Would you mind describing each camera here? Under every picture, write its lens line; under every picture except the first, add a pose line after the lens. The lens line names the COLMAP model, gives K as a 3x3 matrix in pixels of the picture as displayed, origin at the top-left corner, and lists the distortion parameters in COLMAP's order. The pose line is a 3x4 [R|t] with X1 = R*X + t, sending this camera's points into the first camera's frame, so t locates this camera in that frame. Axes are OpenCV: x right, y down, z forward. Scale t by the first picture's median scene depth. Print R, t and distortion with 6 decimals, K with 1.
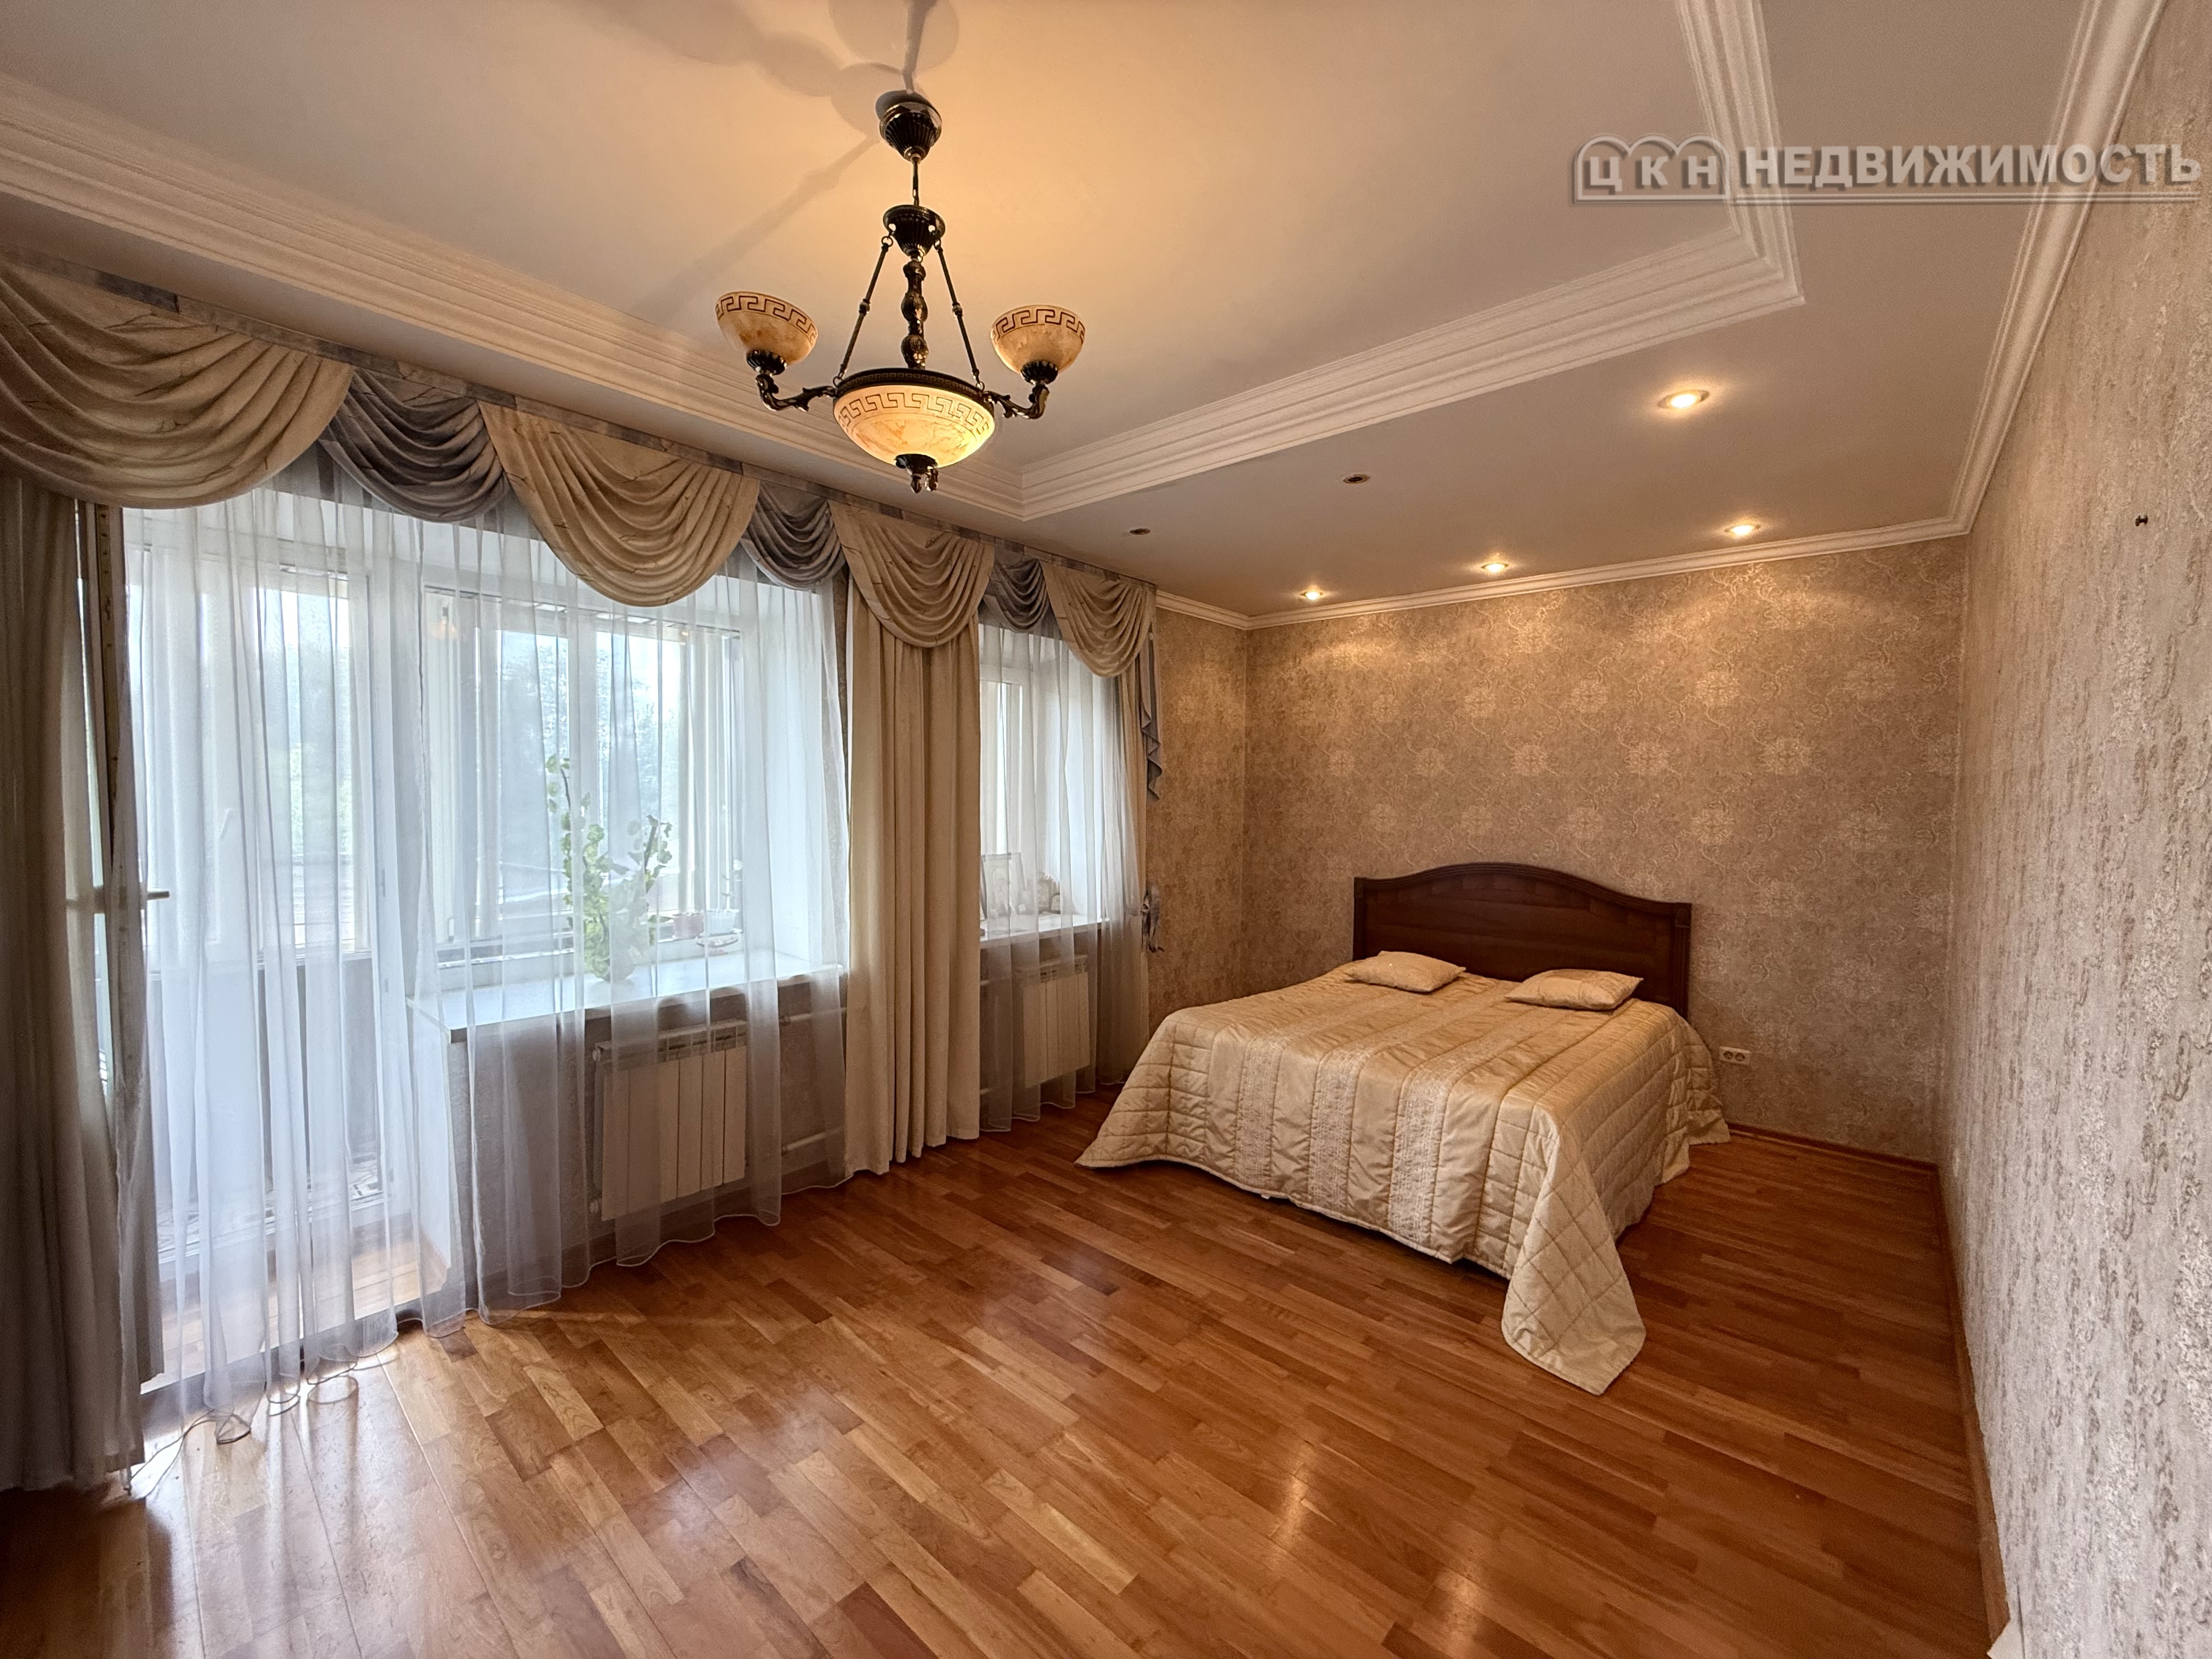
lens RADIAL K [[882.3, 0, 1097.3], [0, 882.3, 835.9], [0, 0, 1]] dist [0.001948, 0.000442]
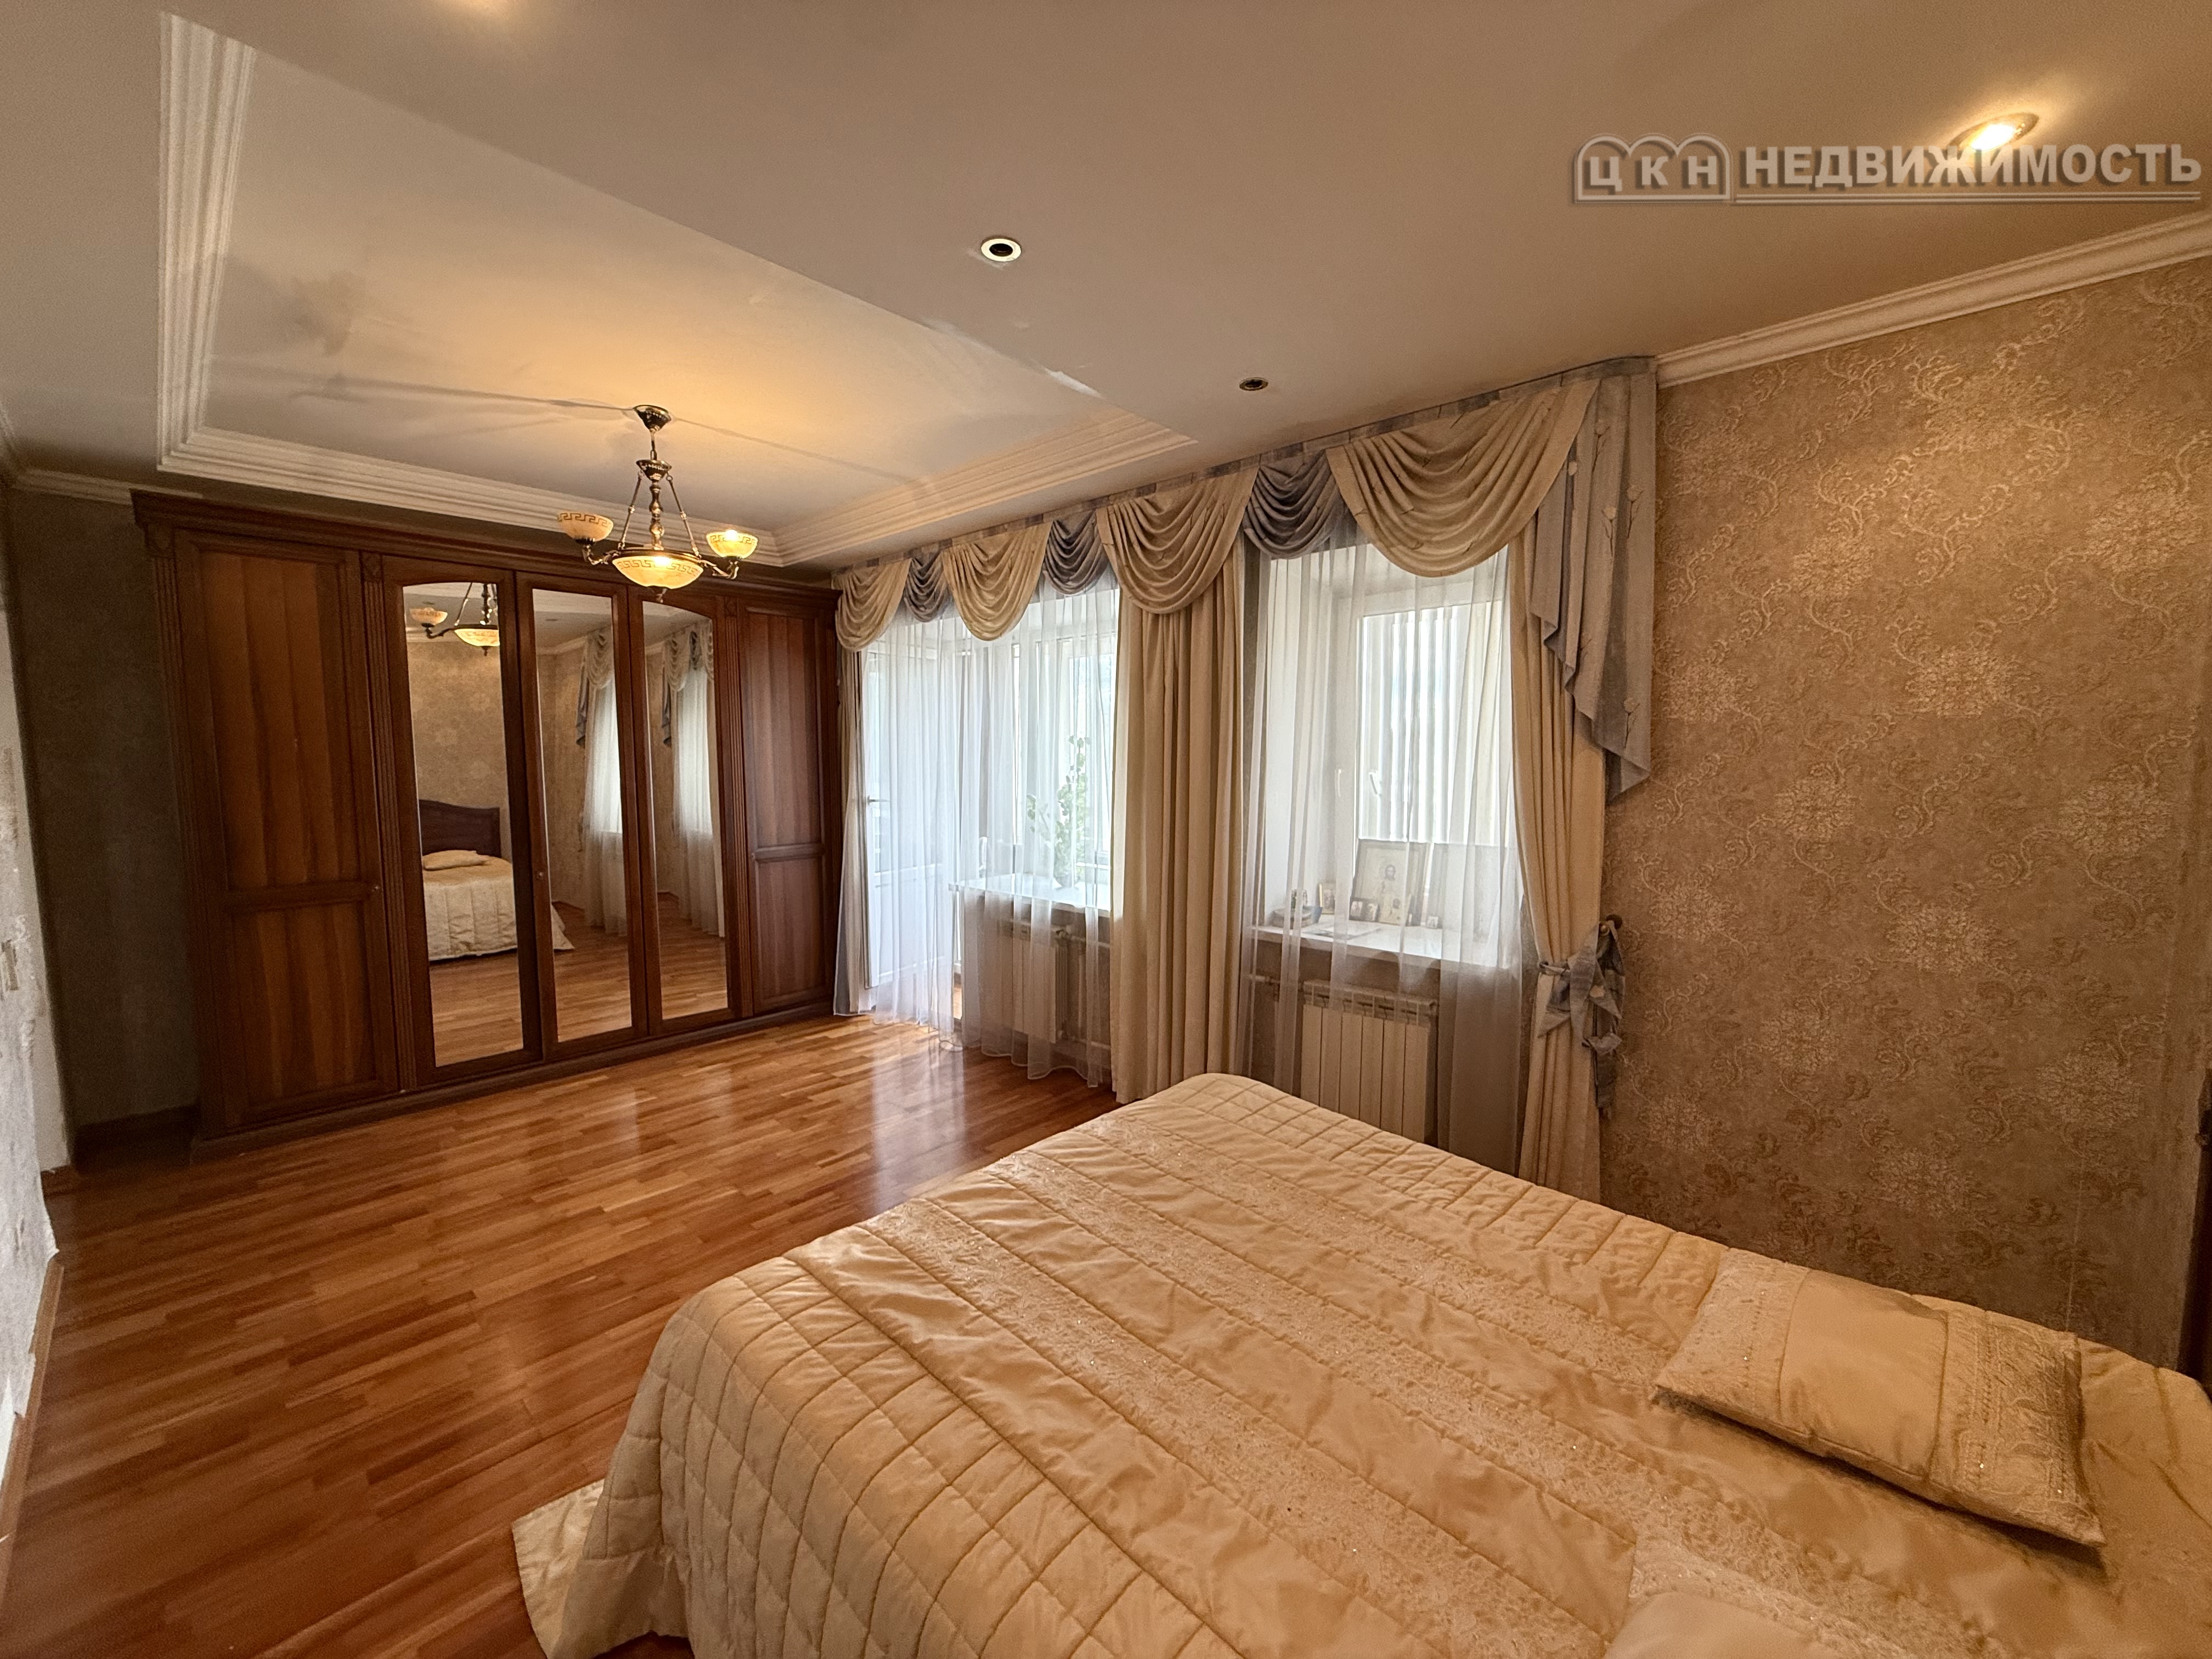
lens RADIAL K [[882.3, 0, 1097.2], [0, 882.3, 830.5], [0, 0, 1]] dist [0.001948, 0.000442]
pose [[-0.027727, 0.077758, -0.996587, 0.970903], [-0.048000, 0.995716, 0.079026, -0.052418], [0.998462, 0.050027, -0.023876, 1.138894]]
